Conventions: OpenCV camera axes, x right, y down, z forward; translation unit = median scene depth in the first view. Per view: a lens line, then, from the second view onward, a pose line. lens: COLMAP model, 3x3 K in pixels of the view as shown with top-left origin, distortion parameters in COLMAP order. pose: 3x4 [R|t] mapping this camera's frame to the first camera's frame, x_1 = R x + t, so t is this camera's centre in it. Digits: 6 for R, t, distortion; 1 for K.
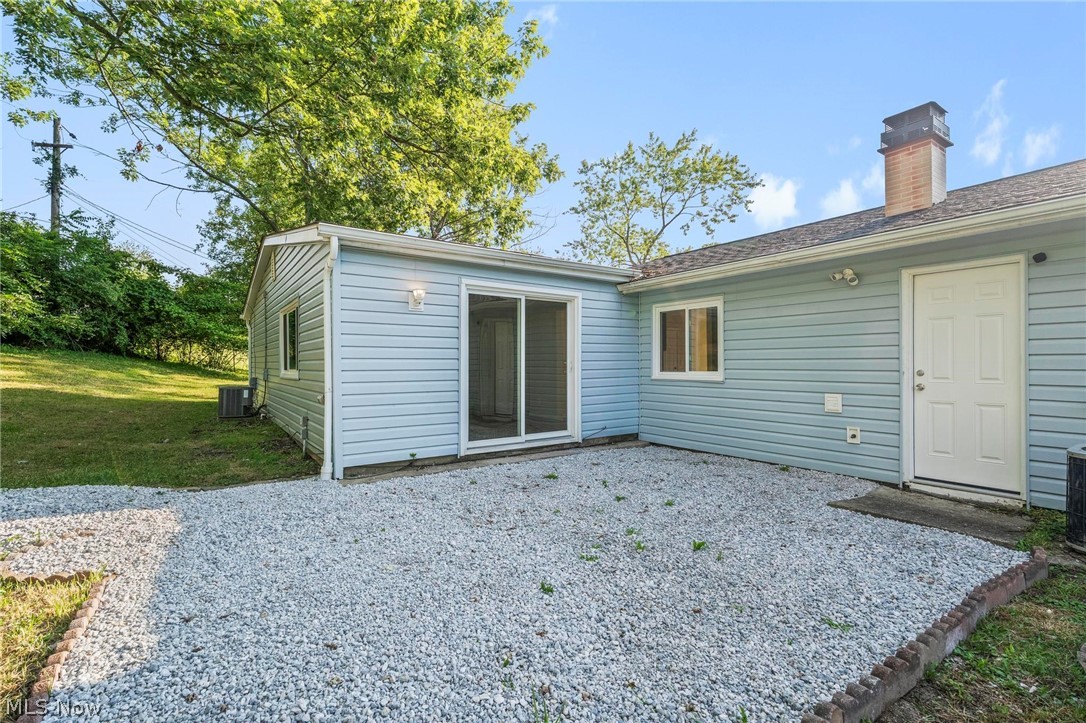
lens RADIAL K [[492.2, 0, 546.7], [0, 492.2, 364.8], [0, 0, 1]] dist [-0.000088, 0.000273]
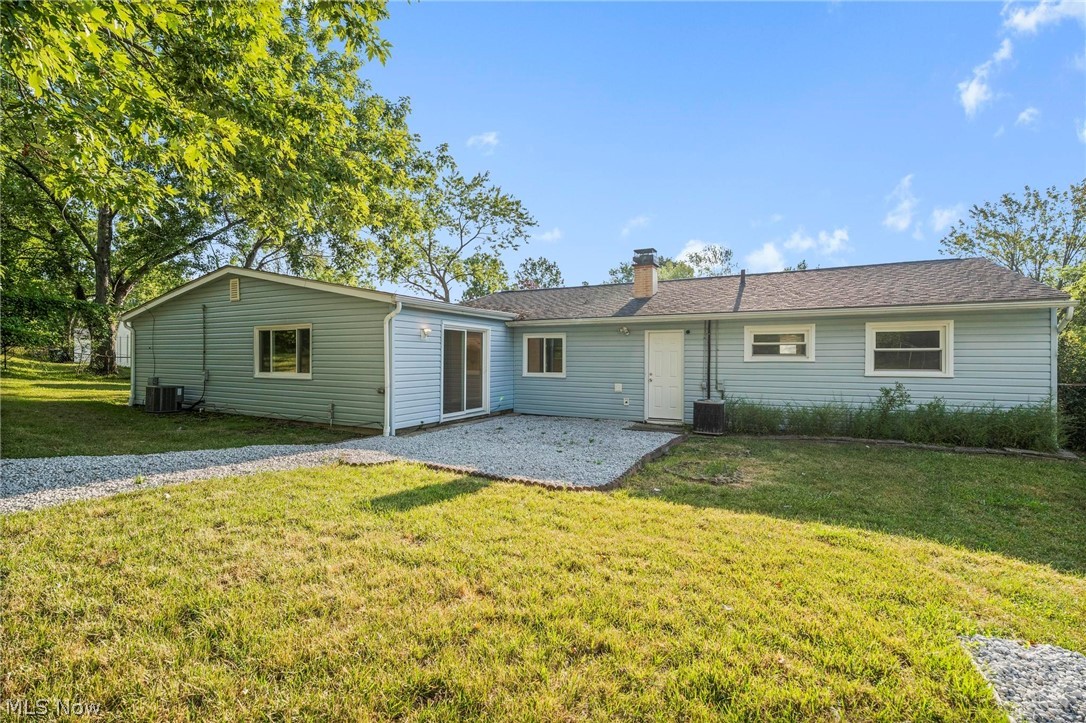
lens RADIAL K [[492.2, 0, 538.6], [0, 492.2, 359.3], [0, 0, 1]] dist [-0.000088, 0.000273]
pose [[0.888552, 0.005169, 0.458746, -0.645419], [-0.007086, 0.999972, 0.002458, -0.044392], [-0.458721, -0.005435, 0.888564, -0.684839]]
